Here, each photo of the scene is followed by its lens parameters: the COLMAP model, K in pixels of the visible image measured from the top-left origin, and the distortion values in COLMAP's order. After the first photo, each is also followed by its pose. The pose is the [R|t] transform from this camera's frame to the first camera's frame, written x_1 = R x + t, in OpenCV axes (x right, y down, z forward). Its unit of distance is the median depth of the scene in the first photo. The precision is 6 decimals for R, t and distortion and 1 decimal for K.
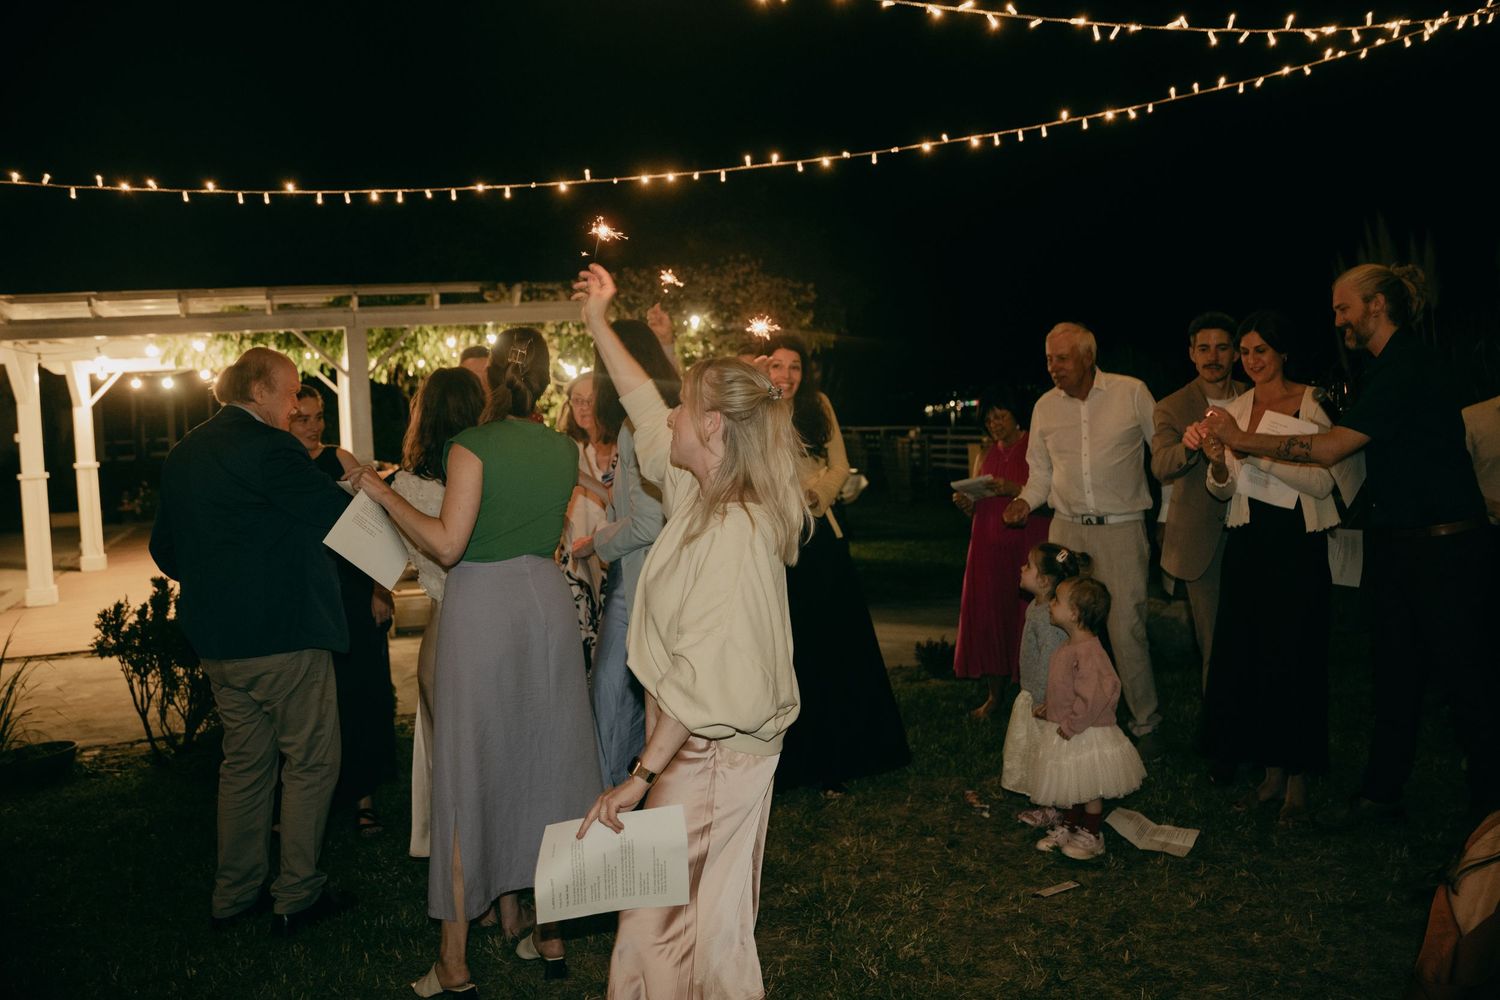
lens RADIAL K [[1383.8, 0, 749.6], [0, 1383.8, 509.0], [0, 0, 1]] dist [-0.083799, 0.000000]
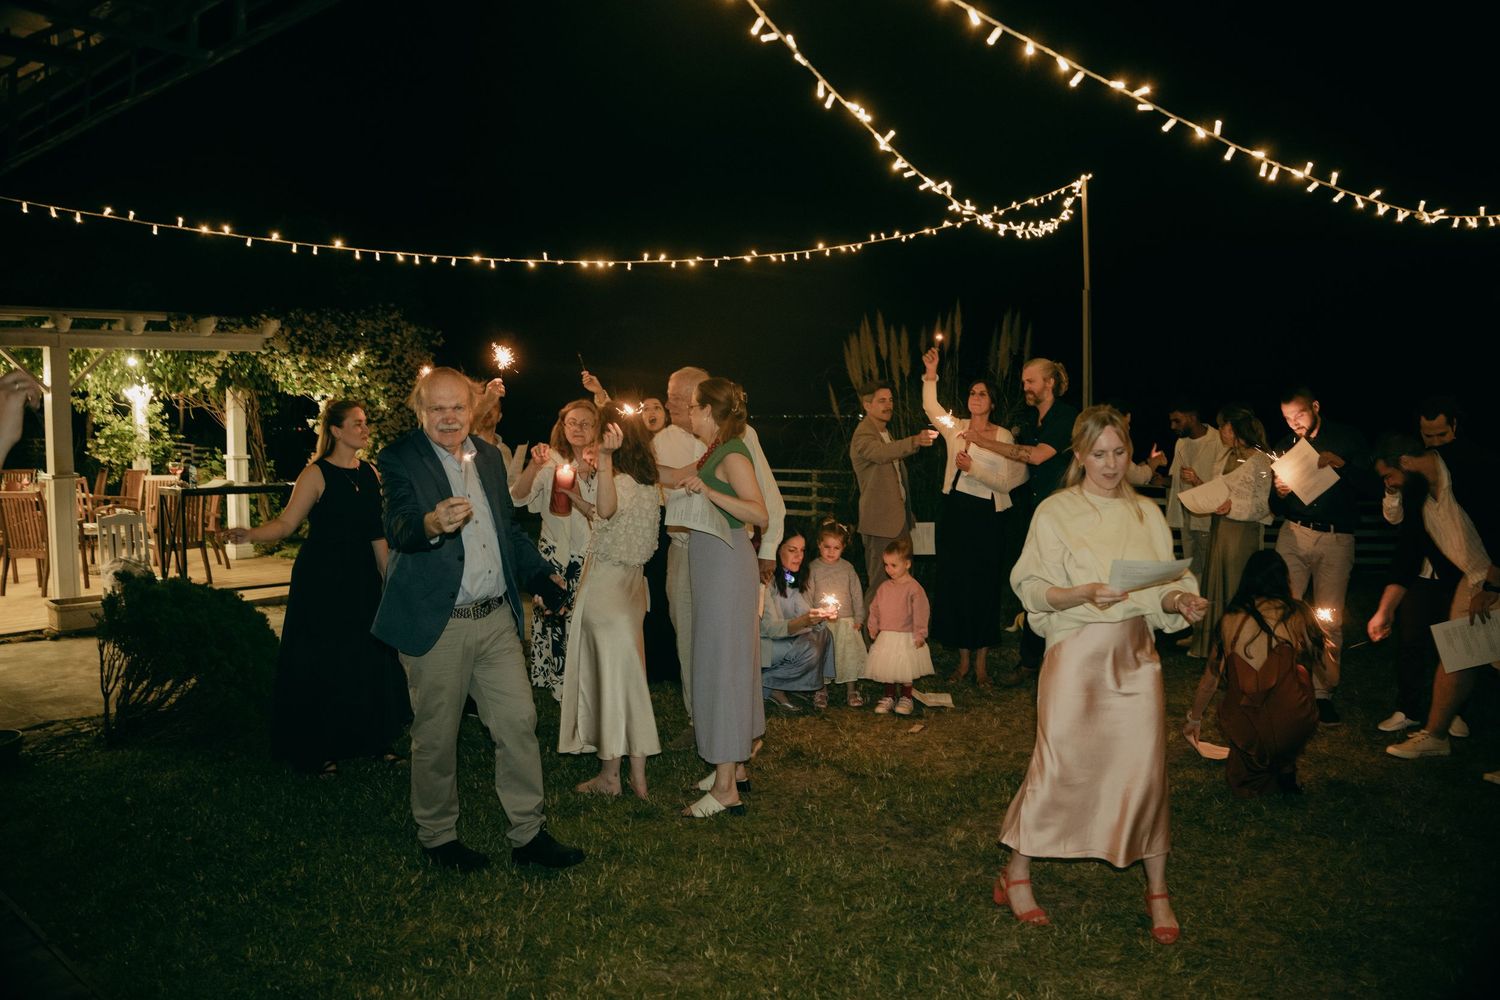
lens RADIAL K [[1209.7, 0, 751.6], [0, 1209.7, 498.3], [0, 0, 1]] dist [-0.117256, -0.007165]
pose [[0.865247, 0.003725, 0.501333, -0.536882], [0.008632, 0.999713, -0.022326, 0.025724], [-0.501272, 0.023645, 0.864967, -0.127685]]
